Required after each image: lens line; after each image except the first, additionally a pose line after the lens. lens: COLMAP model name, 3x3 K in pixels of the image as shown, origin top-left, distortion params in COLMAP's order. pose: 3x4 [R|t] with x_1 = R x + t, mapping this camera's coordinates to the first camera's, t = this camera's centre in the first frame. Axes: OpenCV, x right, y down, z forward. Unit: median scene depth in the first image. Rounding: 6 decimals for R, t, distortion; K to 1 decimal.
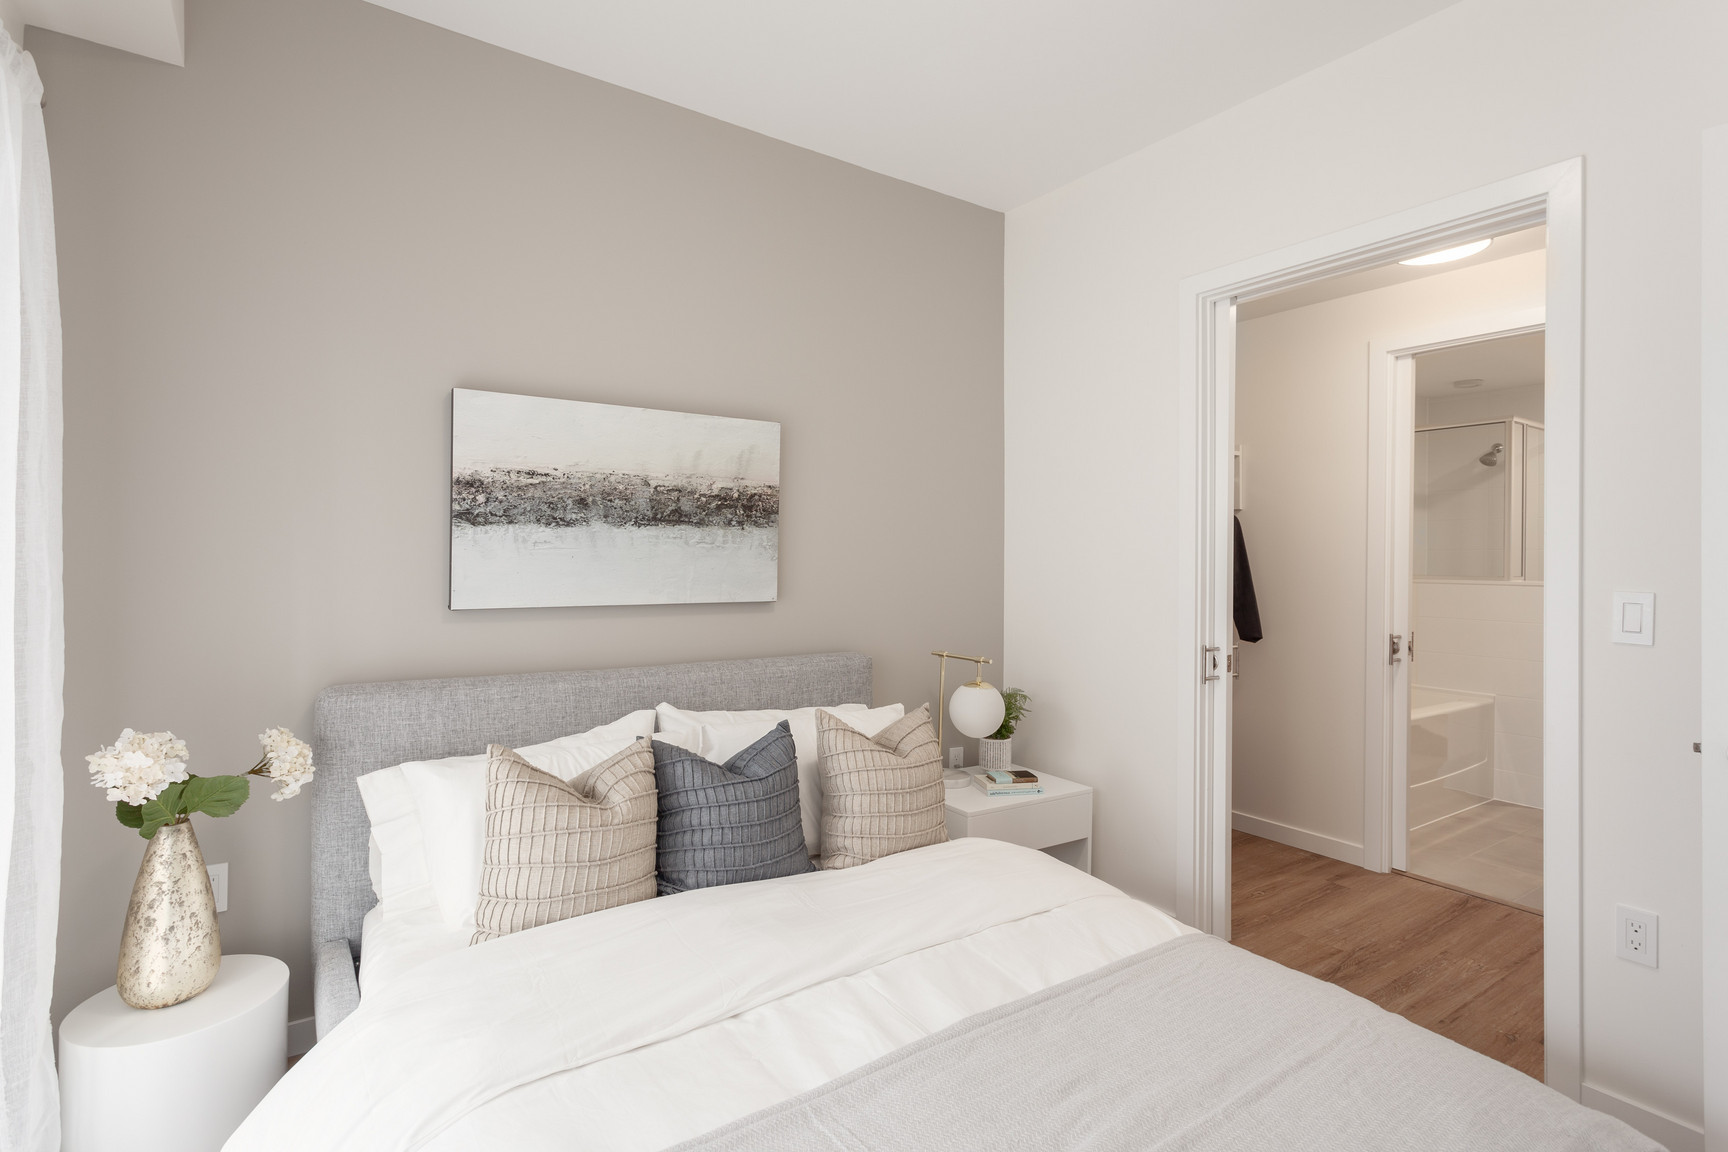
lens RADIAL K [[823.5, 0, 877.1], [0, 823.5, 559.5], [0, 0, 1]] dist [0.002778, 0.000837]
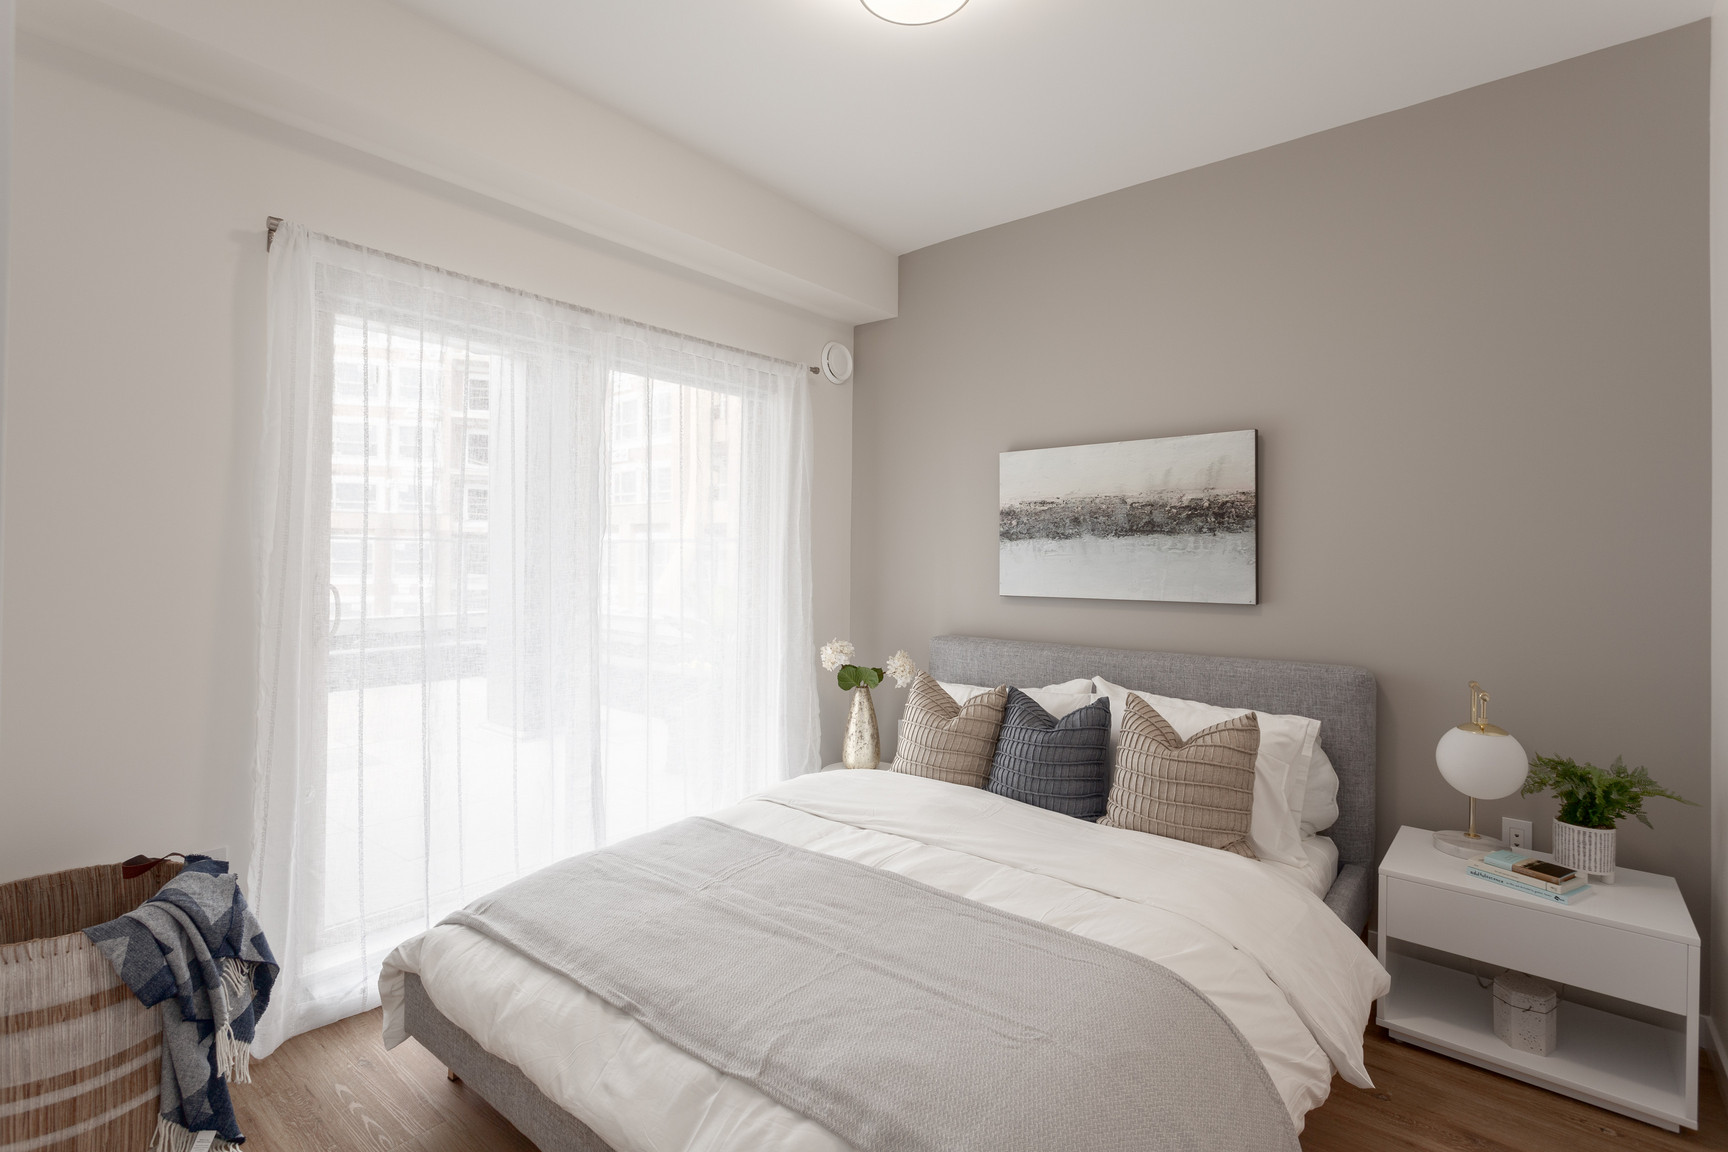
lens RADIAL K [[823.5, 0, 880.6], [0, 823.5, 570.5], [0, 0, 1]] dist [0.002778, 0.000837]
pose [[0.304094, 0.006340, -0.952621, 0.790495], [-0.004361, 0.999977, 0.005263, 0.005948], [0.952632, 0.002554, 0.304114, 0.277964]]
